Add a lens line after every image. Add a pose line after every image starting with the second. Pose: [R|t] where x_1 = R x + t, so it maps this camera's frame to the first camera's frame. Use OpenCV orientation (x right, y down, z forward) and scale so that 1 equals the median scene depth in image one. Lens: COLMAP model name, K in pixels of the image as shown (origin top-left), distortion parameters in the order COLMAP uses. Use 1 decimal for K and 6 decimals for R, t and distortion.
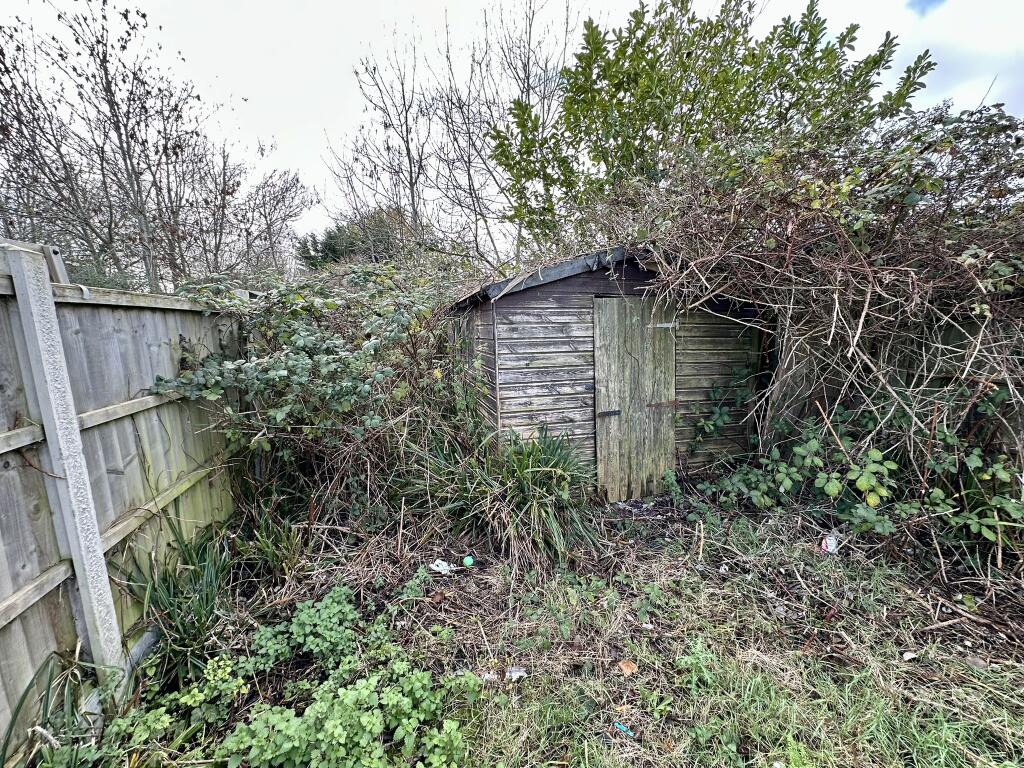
lens RADIAL K [[406.8, 0, 511.3], [0, 406.8, 385.2], [0, 0, 1]] dist [-0.001283, -0.000135]
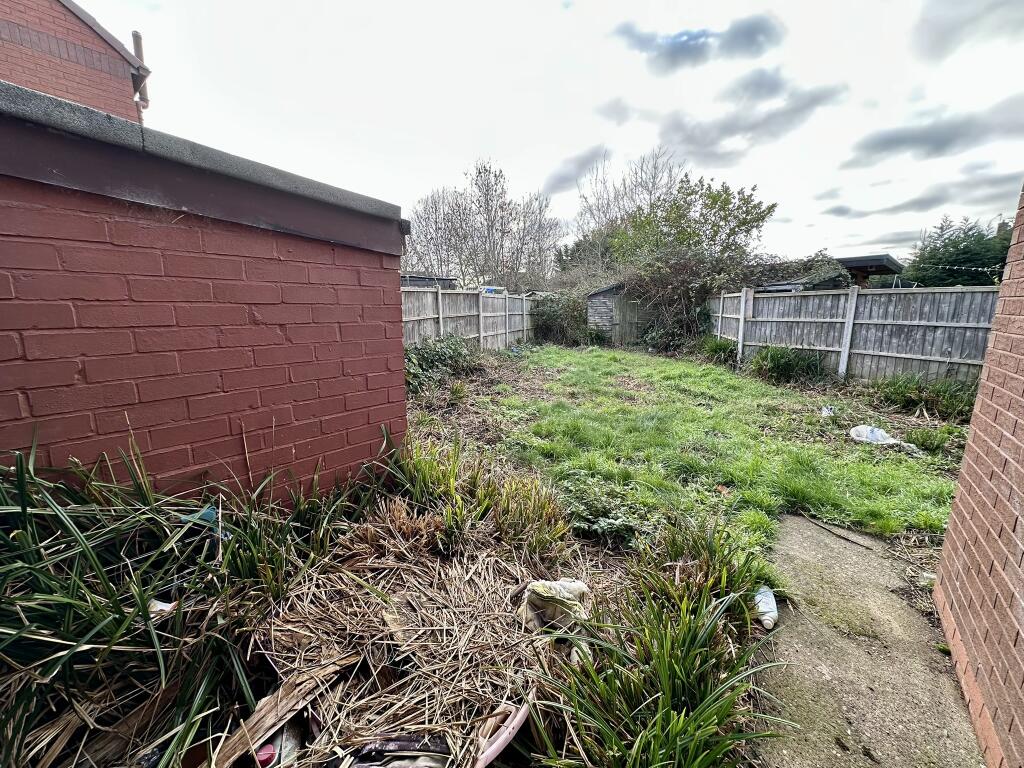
lens RADIAL K [[406.8, 0, 511.3], [0, 406.8, 385.2], [0, 0, 1]] dist [-0.001283, -0.000135]
pose [[0.837557, 0.095910, -0.537865, 1.485273], [-0.077864, 0.995376, 0.056243, 0.488552], [0.540772, -0.005226, 0.841153, -2.732842]]
